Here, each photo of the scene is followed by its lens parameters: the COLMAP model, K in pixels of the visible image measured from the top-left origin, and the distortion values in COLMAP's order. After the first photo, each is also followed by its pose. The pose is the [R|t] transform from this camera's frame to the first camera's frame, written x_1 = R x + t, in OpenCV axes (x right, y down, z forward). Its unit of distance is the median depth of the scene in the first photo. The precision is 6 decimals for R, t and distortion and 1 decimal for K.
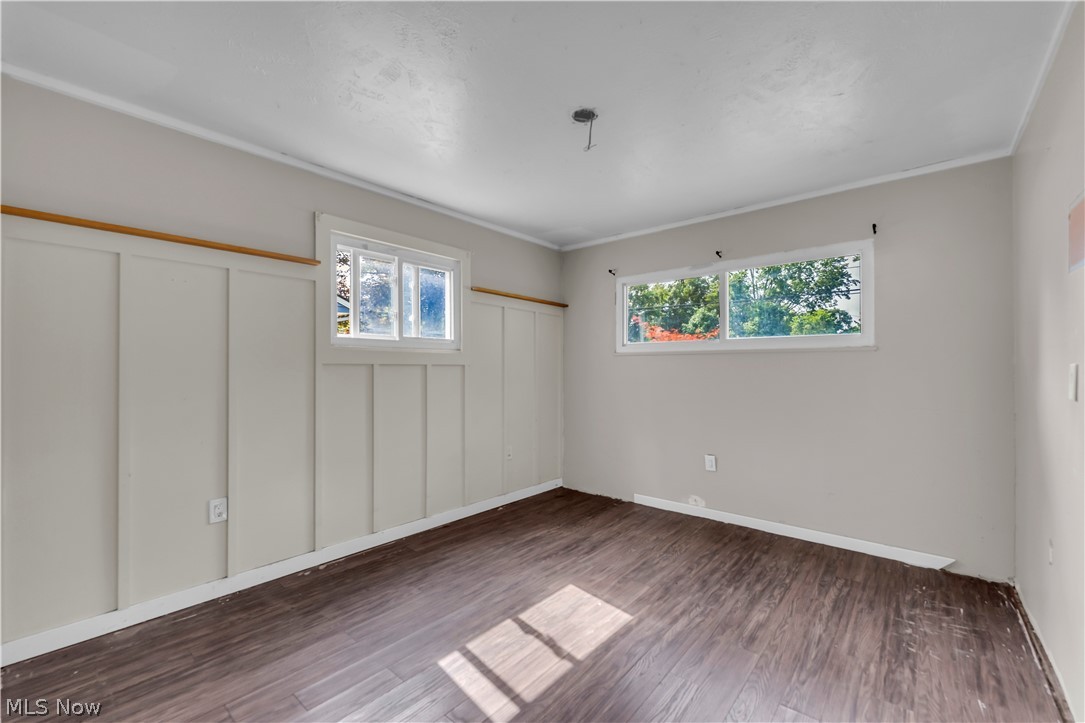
lens RADIAL K [[441.2, 0, 541.6], [0, 441.2, 367.9], [0, 0, 1]] dist [0.019631, -0.001684]
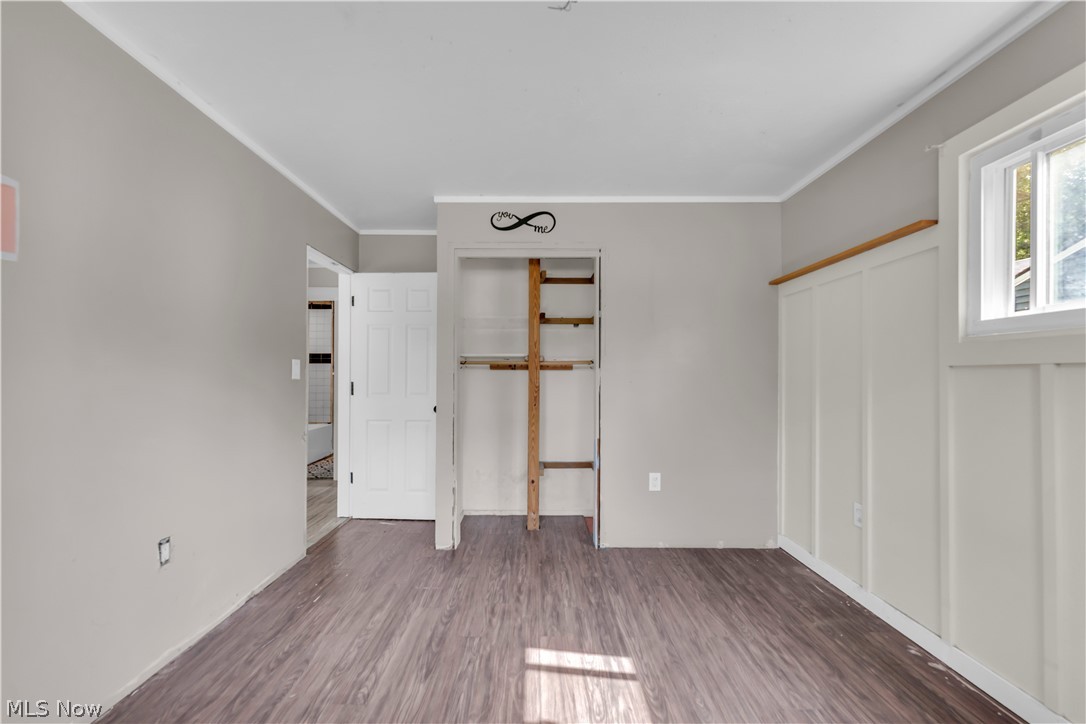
lens RADIAL K [[441.7, 0, 541.0], [0, 441.7, 369.8], [0, 0, 1]] dist [0.019631, -0.001684]
pose [[-0.736762, -0.005837, -0.676127, 0.573616], [0.002102, 0.999938, -0.010923, 0.003923], [0.676149, -0.009468, -0.736704, 1.510986]]
